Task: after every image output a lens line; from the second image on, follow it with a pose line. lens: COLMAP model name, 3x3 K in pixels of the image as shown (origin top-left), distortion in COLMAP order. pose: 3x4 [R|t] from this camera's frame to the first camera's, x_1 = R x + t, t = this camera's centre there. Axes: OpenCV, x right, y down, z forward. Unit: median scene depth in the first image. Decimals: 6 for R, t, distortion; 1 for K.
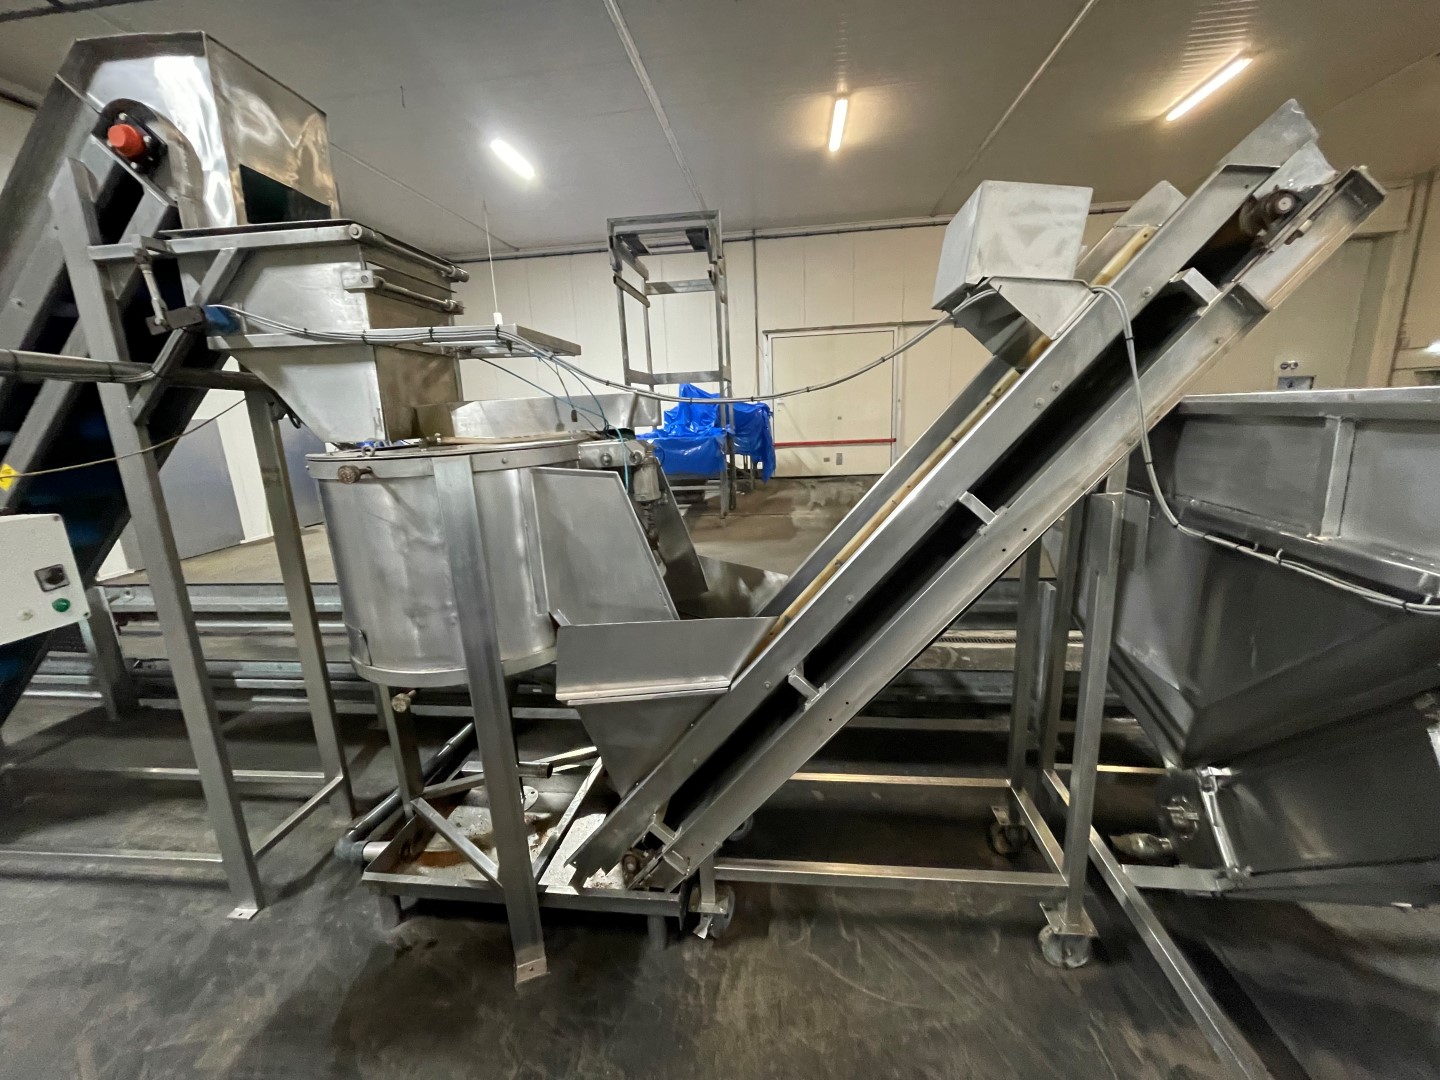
lens RADIAL K [[582.8, 0, 728.4], [0, 582.8, 541.4], [0, 0, 1]] dist [-0.002589, -0.000399]
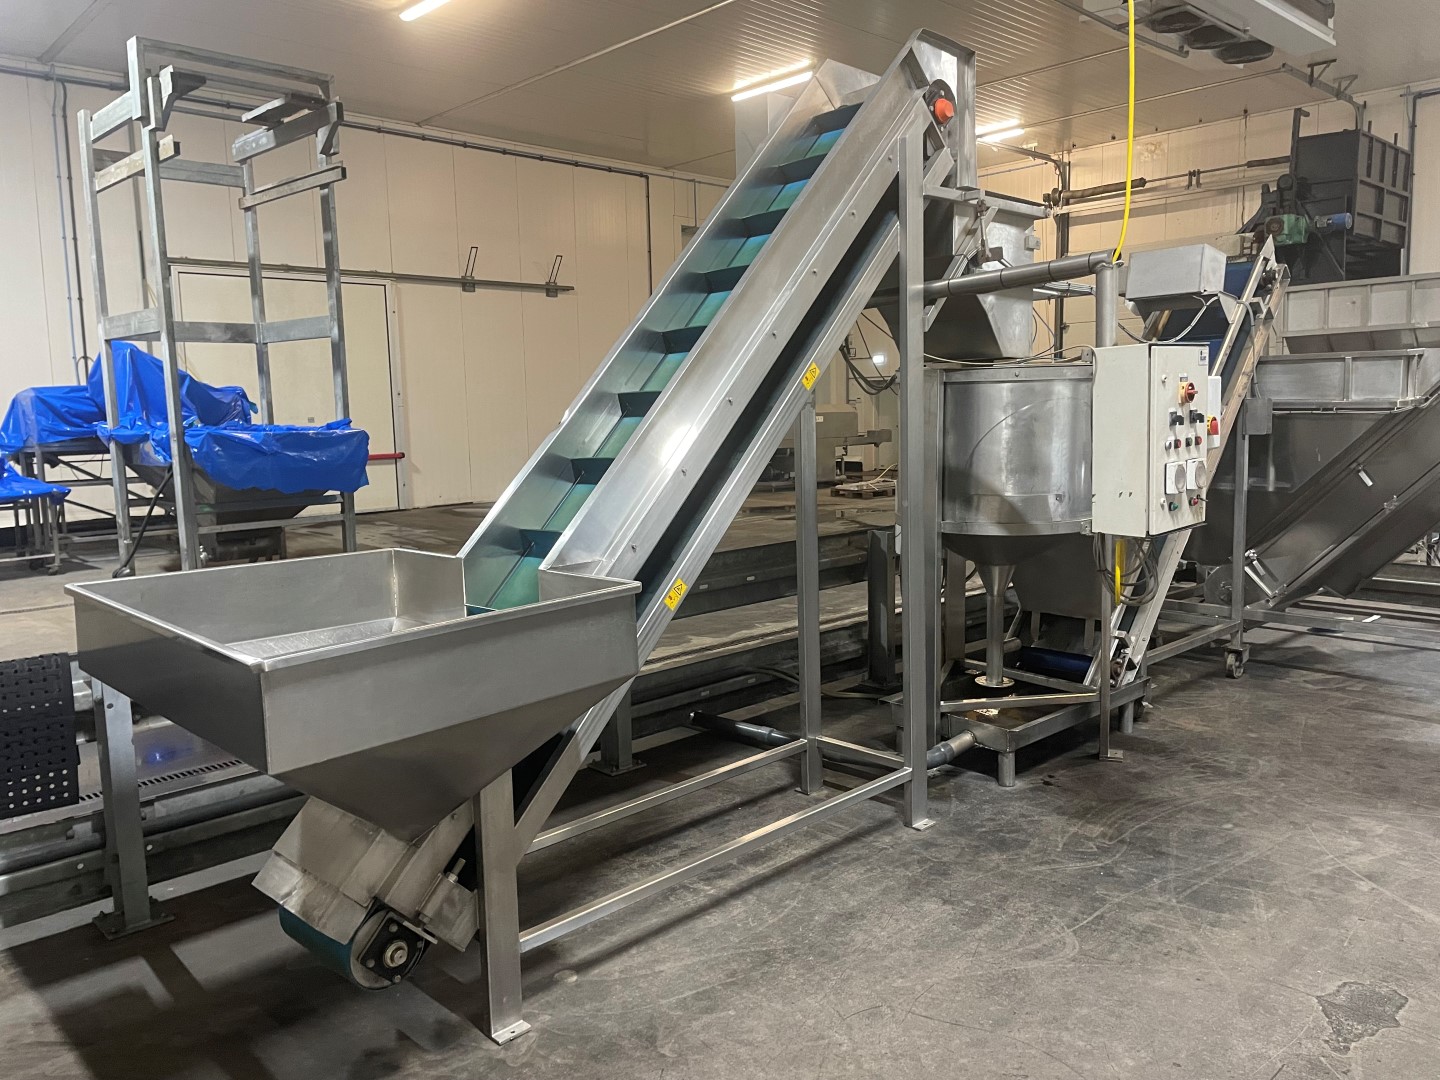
lens RADIAL K [[1103.5, 0, 714.5], [0, 1103.5, 539.3], [0, 0, 1]] dist [0.043424, -0.049268]
pose [[0.639178, -0.068459, 0.766006, -2.989620], [0.169076, 0.984170, -0.053126, 0.248953], [-0.750243, 0.163470, 0.640635, -0.015431]]
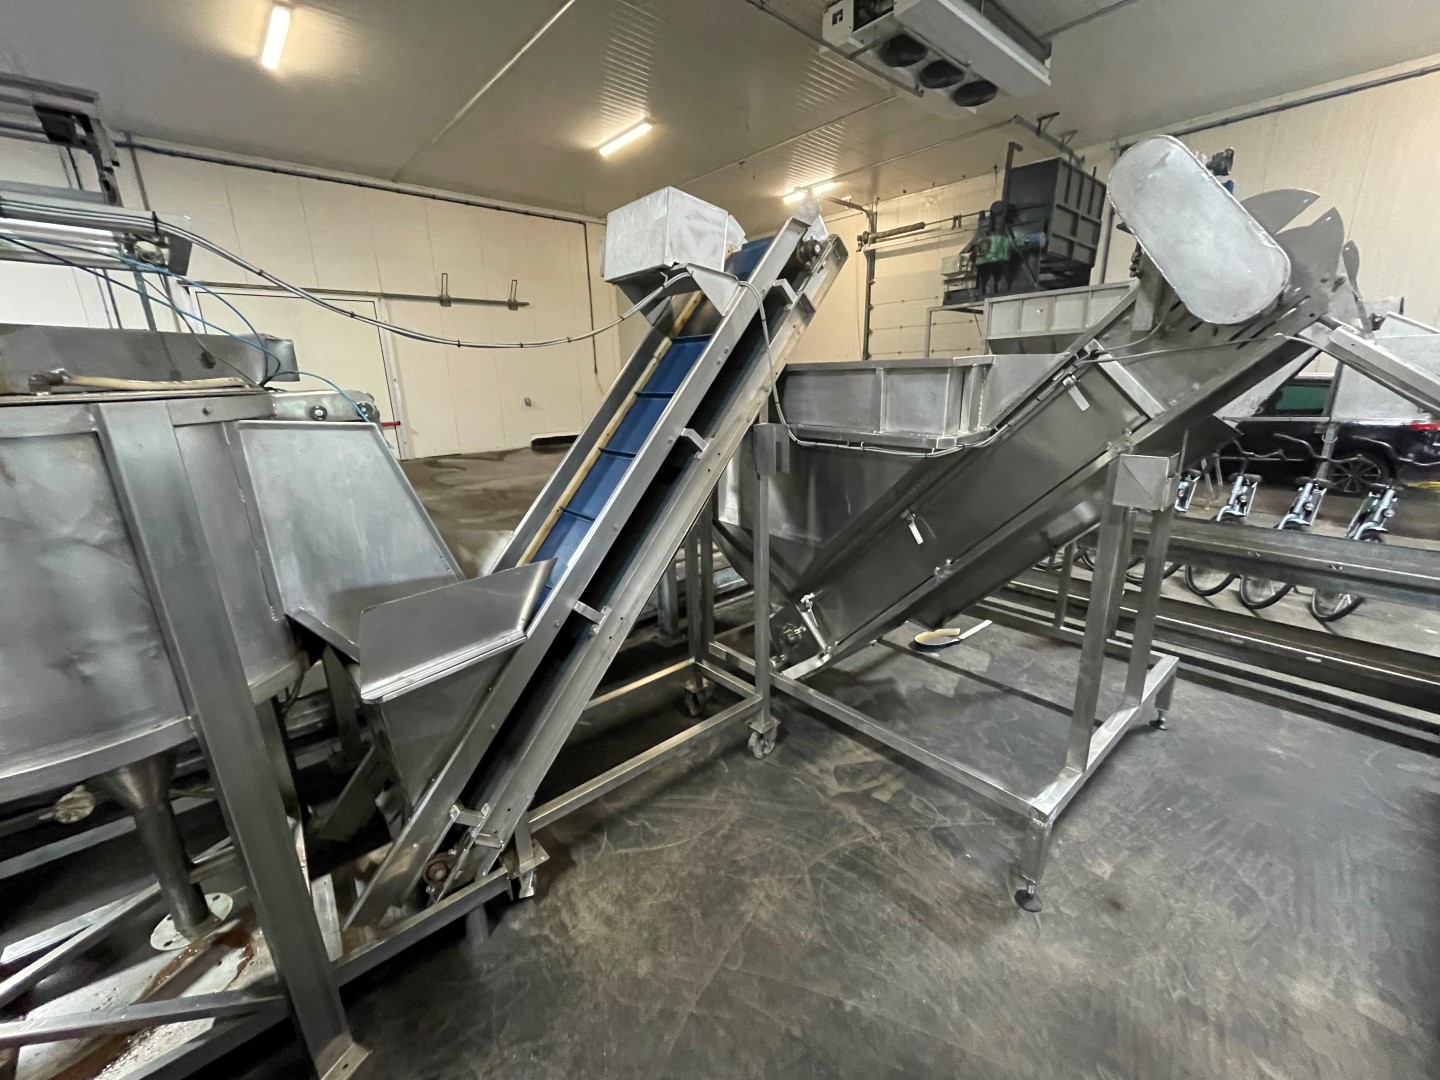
lens RADIAL K [[582.8, 0, 724.6], [0, 582.8, 544.5], [0, 0, 1]] dist [-0.002589, -0.000399]
pose [[0.659597, -0.181771, 0.729309, -0.474927], [0.162909, 0.981825, 0.097369, 0.052478], [-0.733753, 0.054587, 0.677220, 0.053936]]
